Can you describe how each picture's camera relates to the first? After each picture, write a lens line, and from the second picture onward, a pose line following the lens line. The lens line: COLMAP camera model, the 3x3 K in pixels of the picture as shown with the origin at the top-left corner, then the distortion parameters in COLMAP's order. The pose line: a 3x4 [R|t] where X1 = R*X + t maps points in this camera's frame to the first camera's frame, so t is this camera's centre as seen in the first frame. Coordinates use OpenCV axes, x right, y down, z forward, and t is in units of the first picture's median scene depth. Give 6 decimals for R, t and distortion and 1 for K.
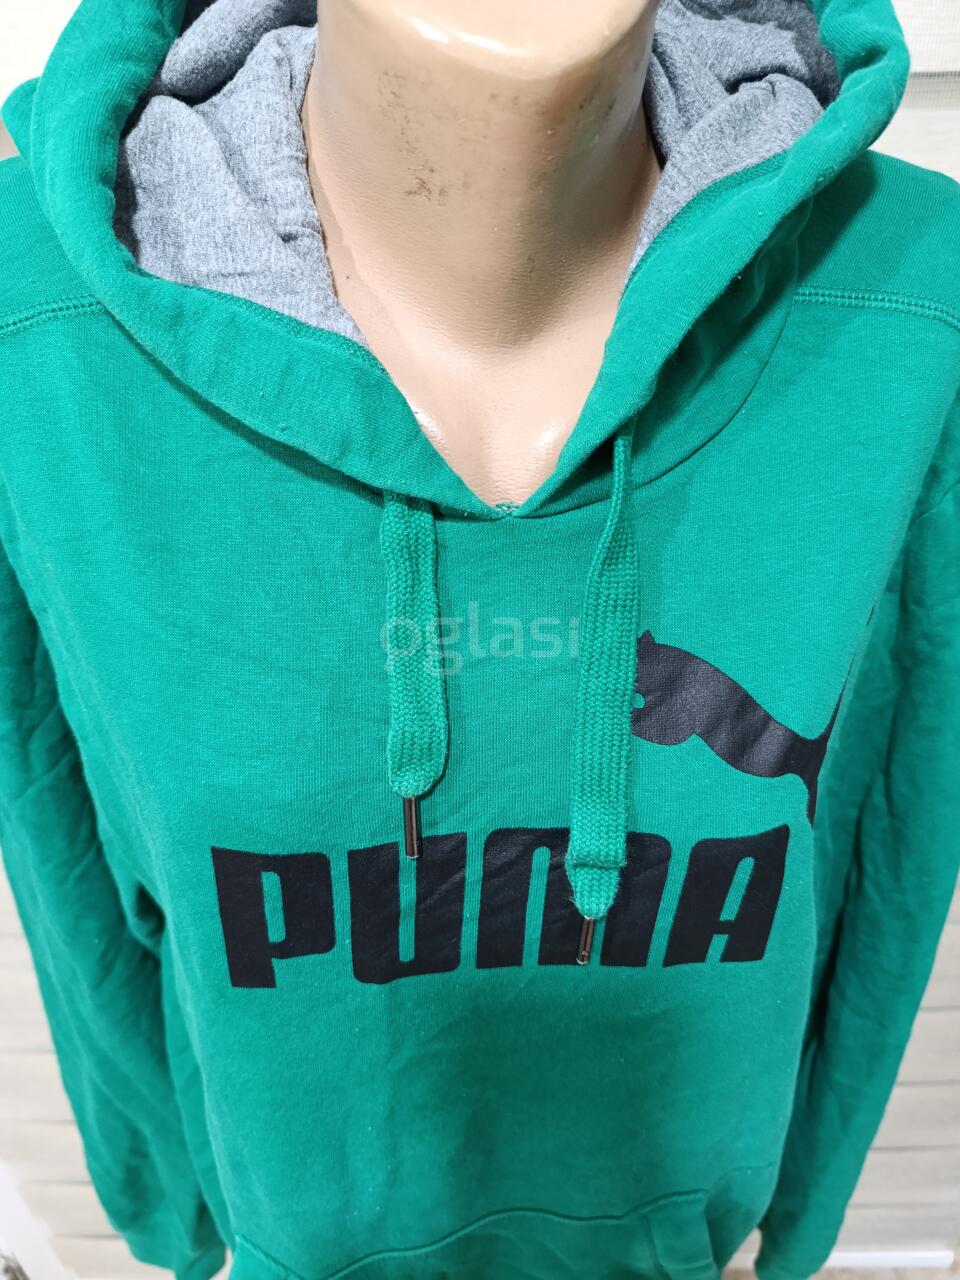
lens RADIAL K [[929.4, 0, 473.0], [0, 929.4, 620.4], [0, 0, 1]] dist [0.019319, -0.046442]
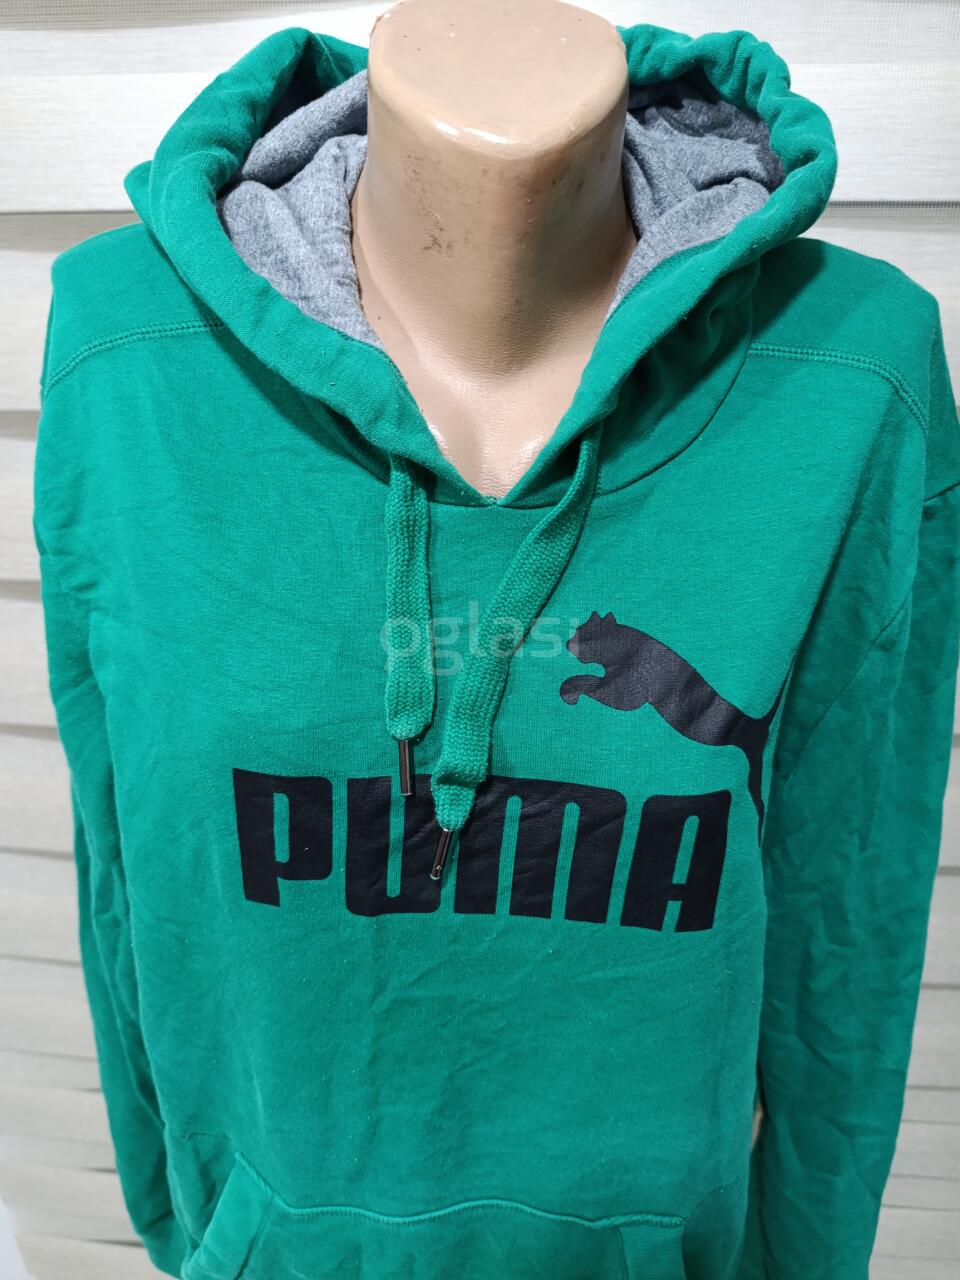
lens RADIAL K [[929.4, 0, 474.4], [0, 929.4, 642.3], [0, 0, 1]] dist [0.019319, -0.046442]
pose [[0.996436, 0.047458, -0.069740, 0.099798], [-0.055168, 0.992045, -0.113148, 0.192010], [0.063815, 0.116592, 0.991128, -0.179039]]
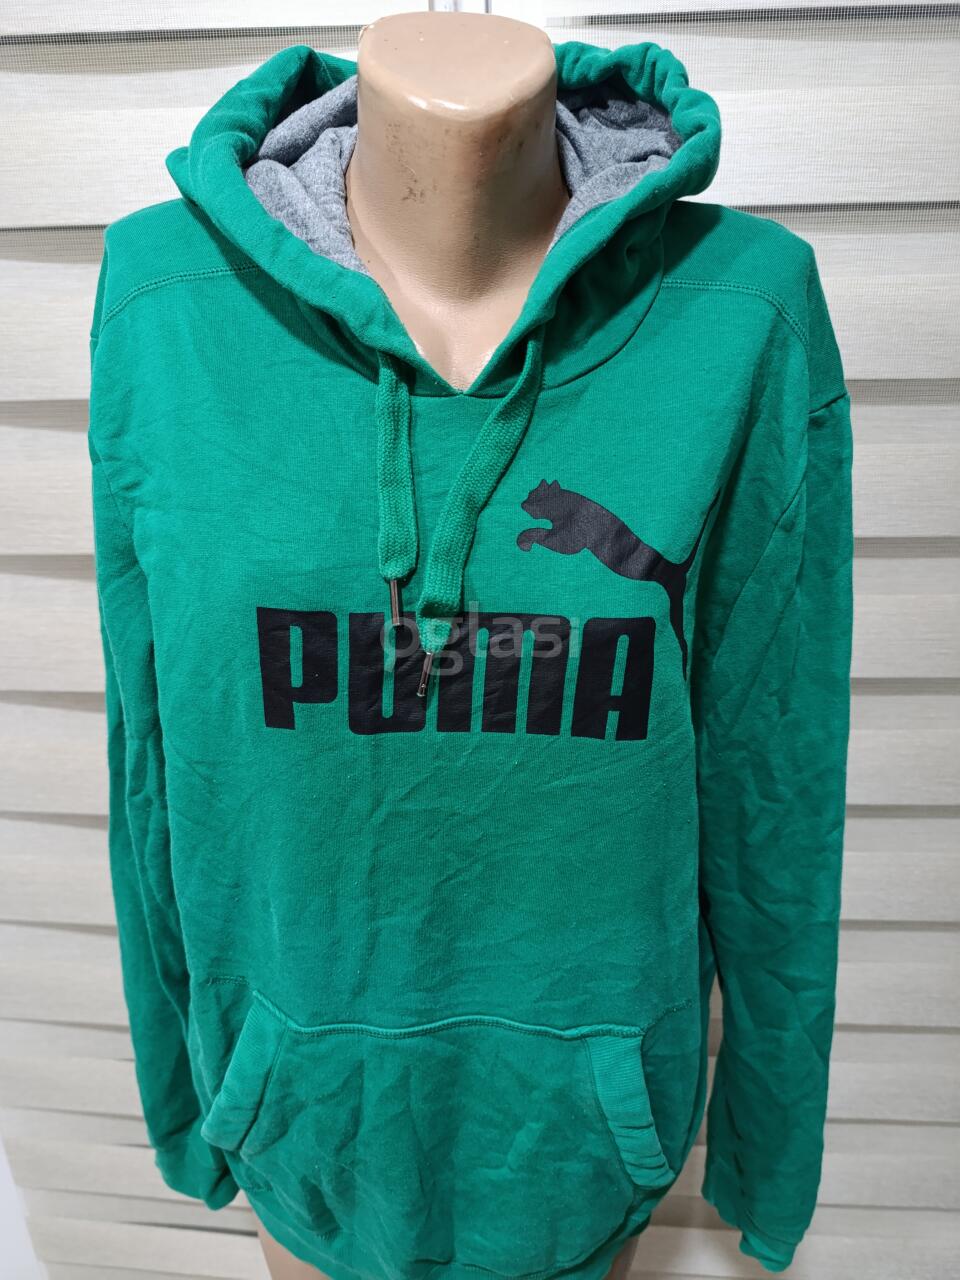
lens RADIAL K [[929.4, 0, 475.7], [0, 929.4, 648.0], [0, 0, 1]] dist [0.019319, -0.046442]
pose [[0.997887, 0.022244, -0.061051, 0.156909], [-0.032760, 0.983651, -0.177082, 0.542889], [0.056114, 0.178708, 0.982301, -0.423432]]
